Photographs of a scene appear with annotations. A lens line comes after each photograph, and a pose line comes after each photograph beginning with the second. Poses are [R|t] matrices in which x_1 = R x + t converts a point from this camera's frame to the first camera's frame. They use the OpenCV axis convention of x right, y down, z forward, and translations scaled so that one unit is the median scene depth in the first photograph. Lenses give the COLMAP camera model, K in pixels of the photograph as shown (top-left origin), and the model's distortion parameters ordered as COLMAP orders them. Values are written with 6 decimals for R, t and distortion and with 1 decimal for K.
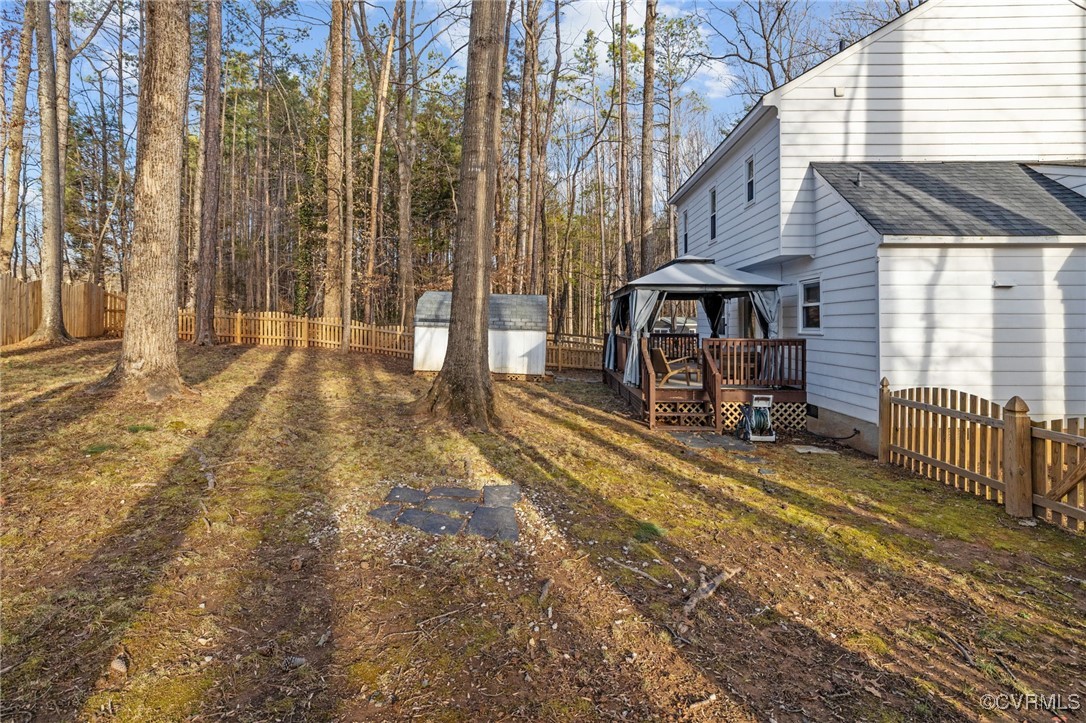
lens RADIAL K [[532.4, 0, 541.5], [0, 532.4, 321.6], [0, 0, 1]] dist [-0.001404, 0.000771]
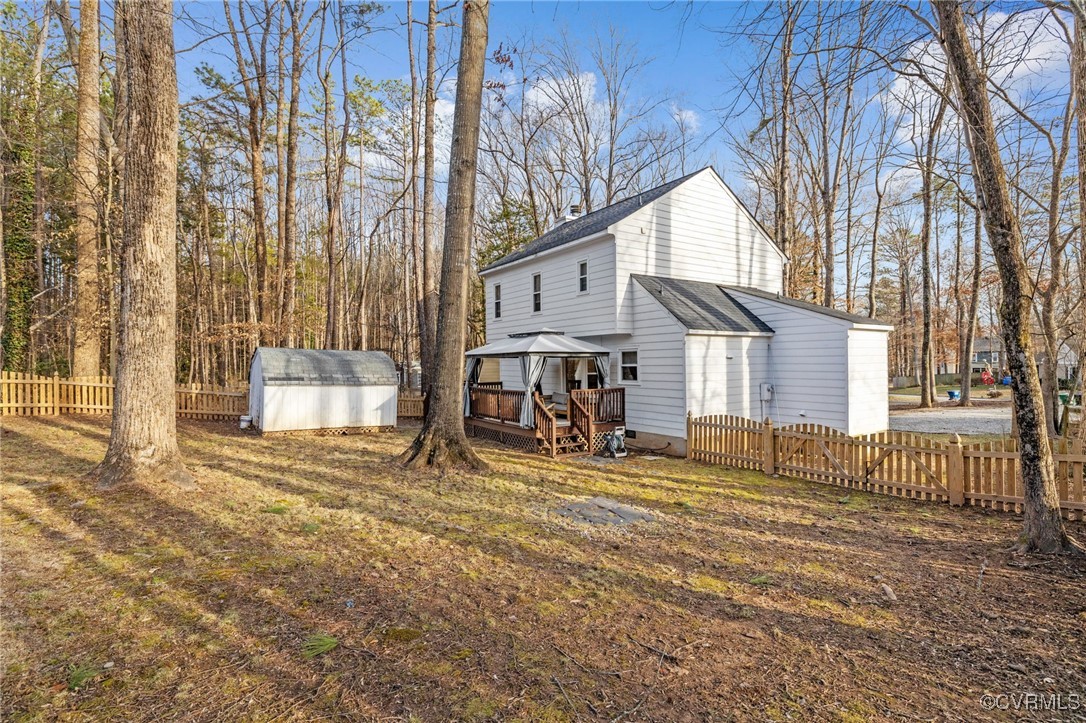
lens RADIAL K [[527.0, 0, 543.0], [0, 527.0, 361.5], [0, 0, 1]] dist [-0.001883, 0.000267]
pose [[0.810070, -0.012591, 0.586198, -0.604065], [0.009123, 0.999919, 0.008870, -0.060362], [-0.586263, -0.001837, 0.810119, -0.092494]]
